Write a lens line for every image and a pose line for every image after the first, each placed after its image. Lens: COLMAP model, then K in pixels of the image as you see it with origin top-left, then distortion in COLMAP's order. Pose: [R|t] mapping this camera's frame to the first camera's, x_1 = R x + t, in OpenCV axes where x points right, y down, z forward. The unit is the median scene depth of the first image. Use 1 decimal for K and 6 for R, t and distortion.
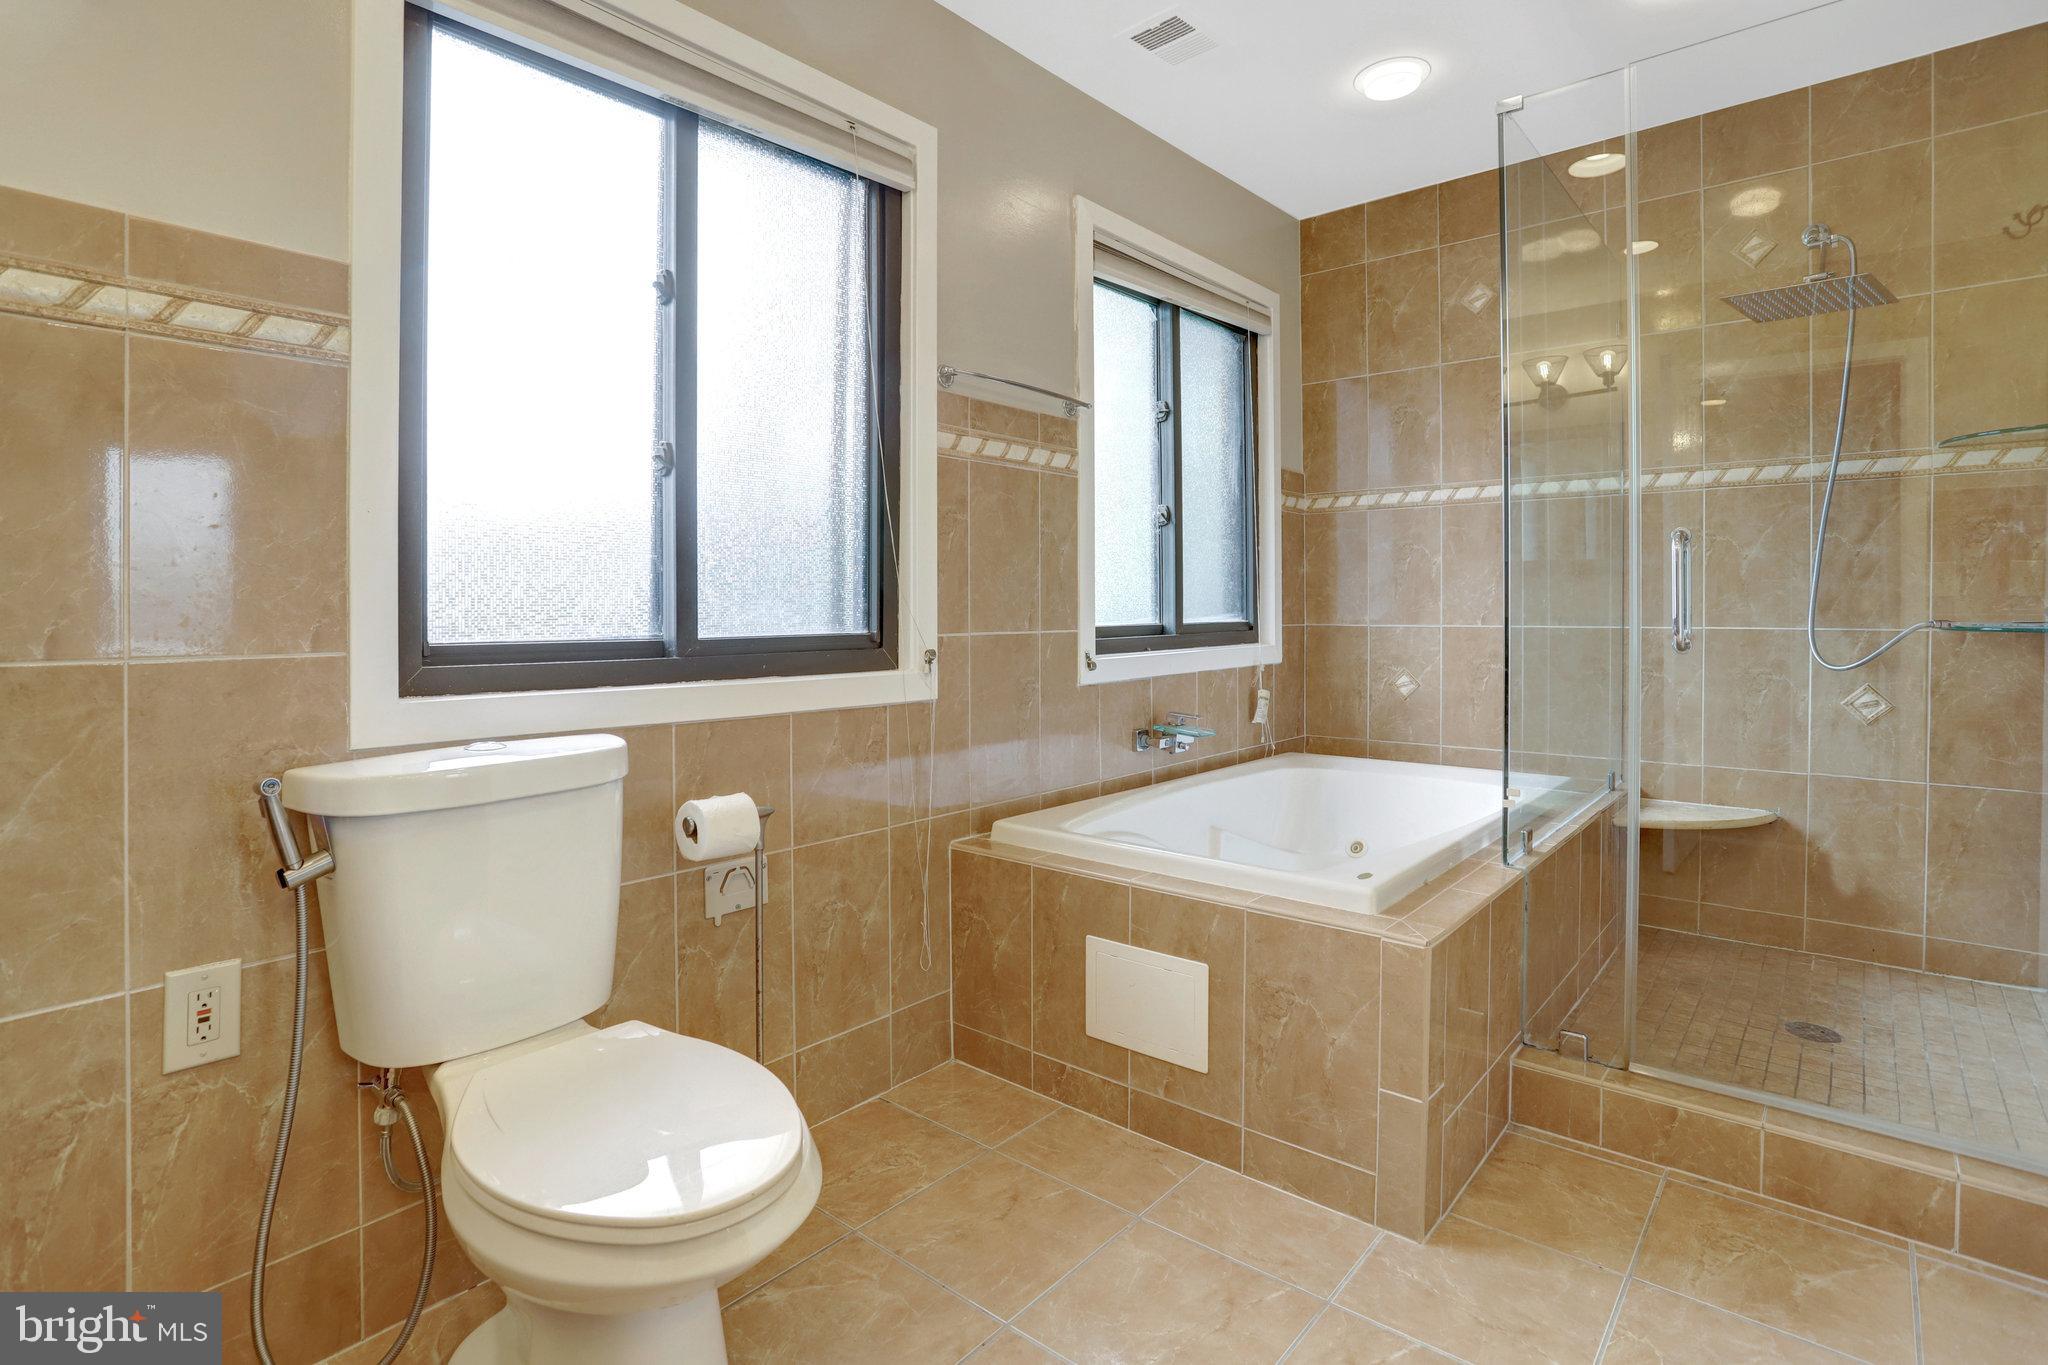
lens RADIAL K [[1036.6, 0, 985.5], [0, 1036.6, 609.2], [0, 0, 1]] dist [-0.060645, 0.022822]
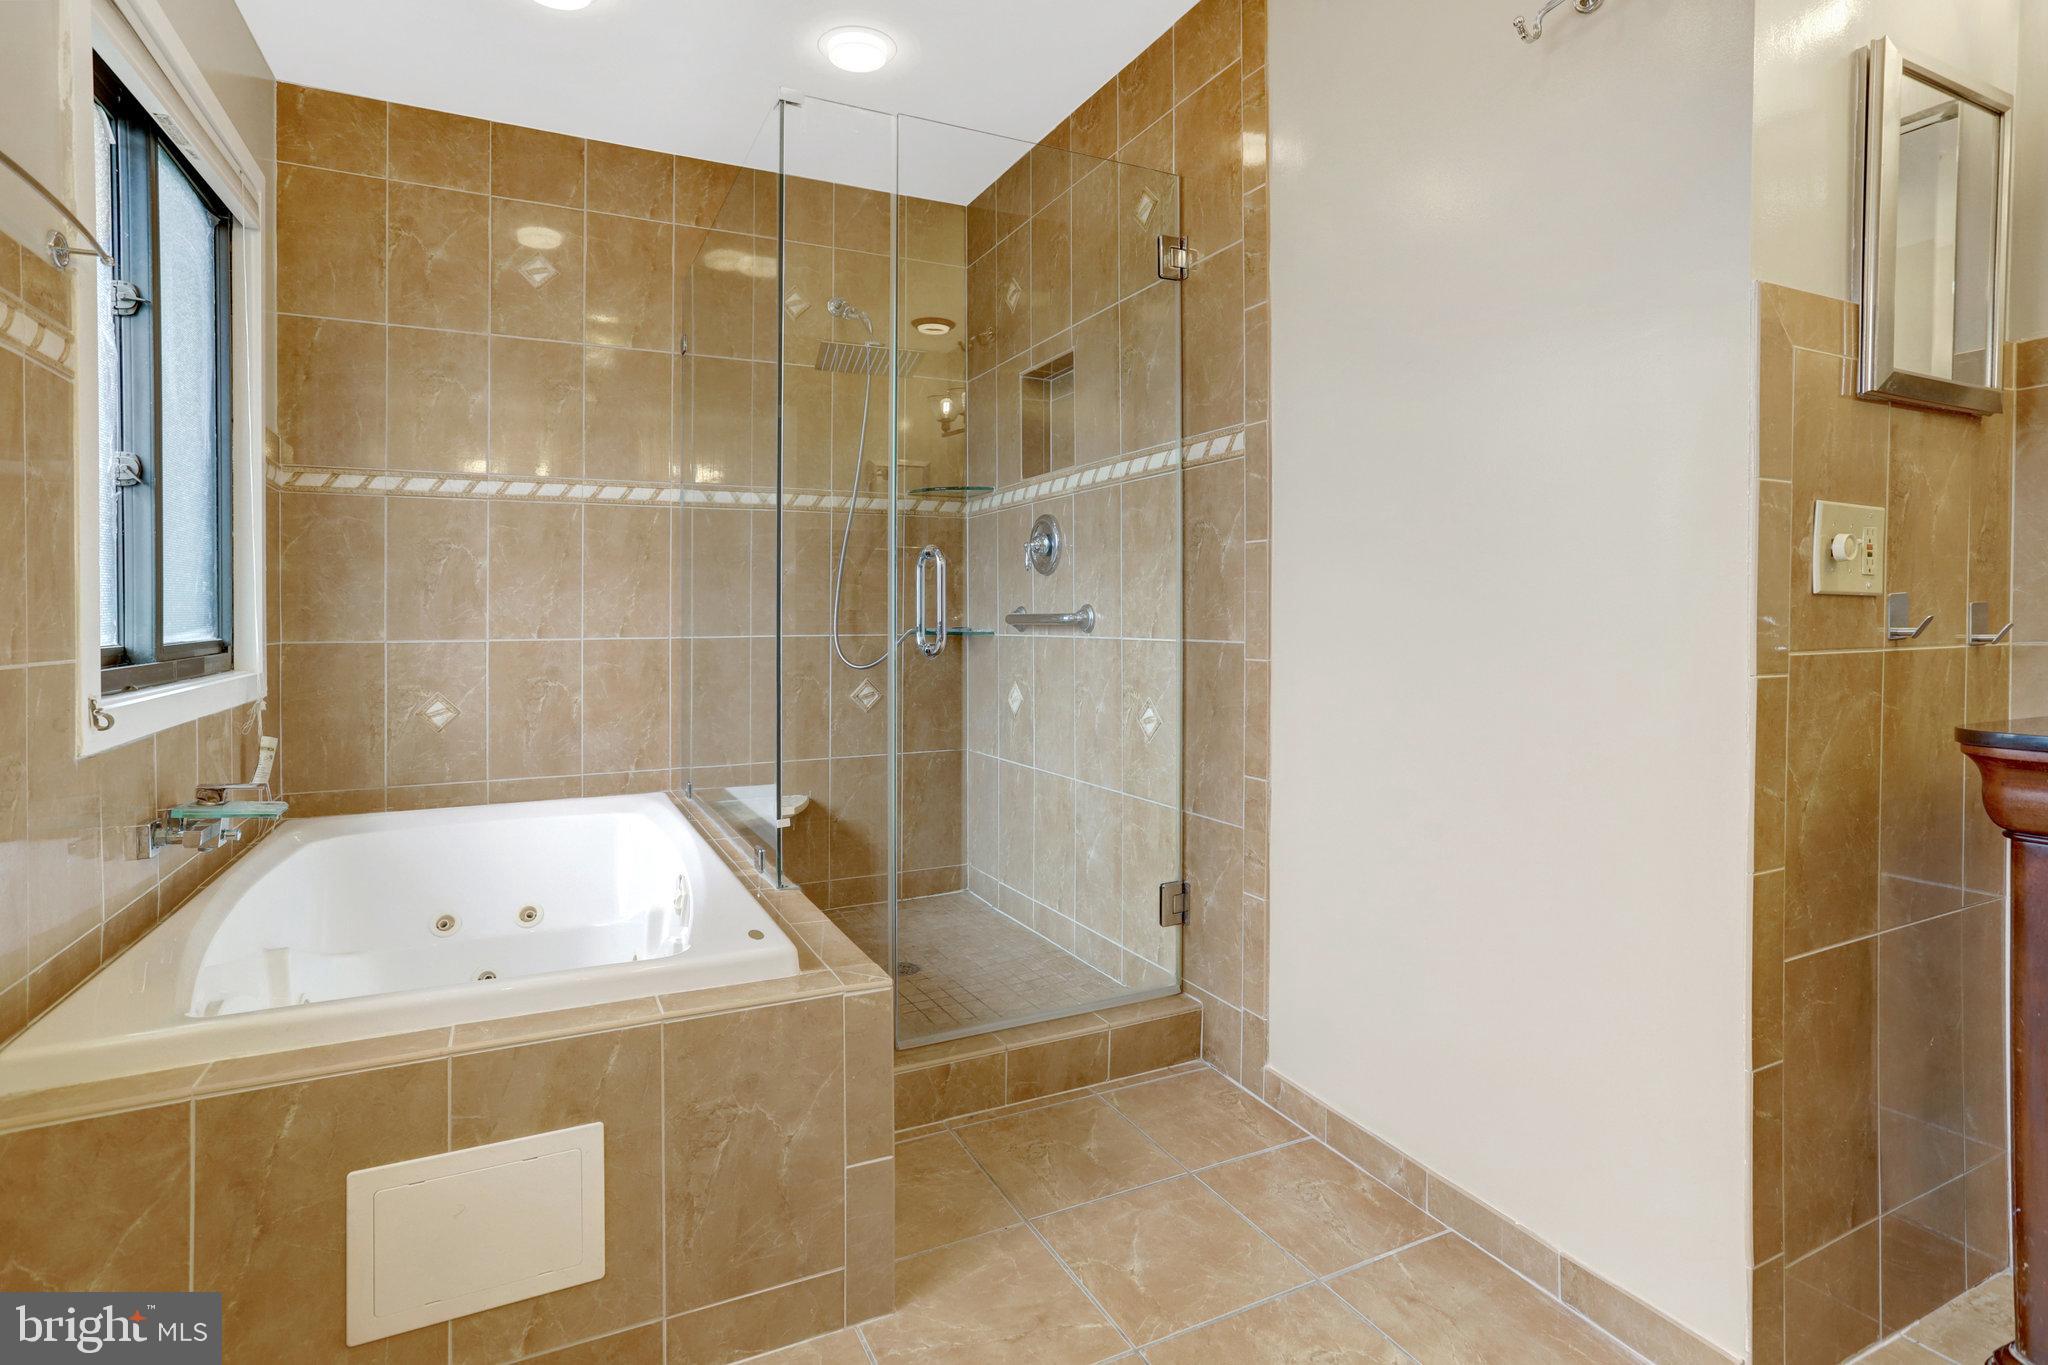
lens RADIAL K [[1045.7, 0, 1023.6], [0, 1045.7, 621.3], [0, 0, 1]] dist [-0.045923, 0.034408]
pose [[0.369795, -0.003304, 0.929108, -0.244155], [0.005221, 0.999985, 0.001478, 0.001632], [-0.929099, 0.004304, 0.369806, 0.339099]]
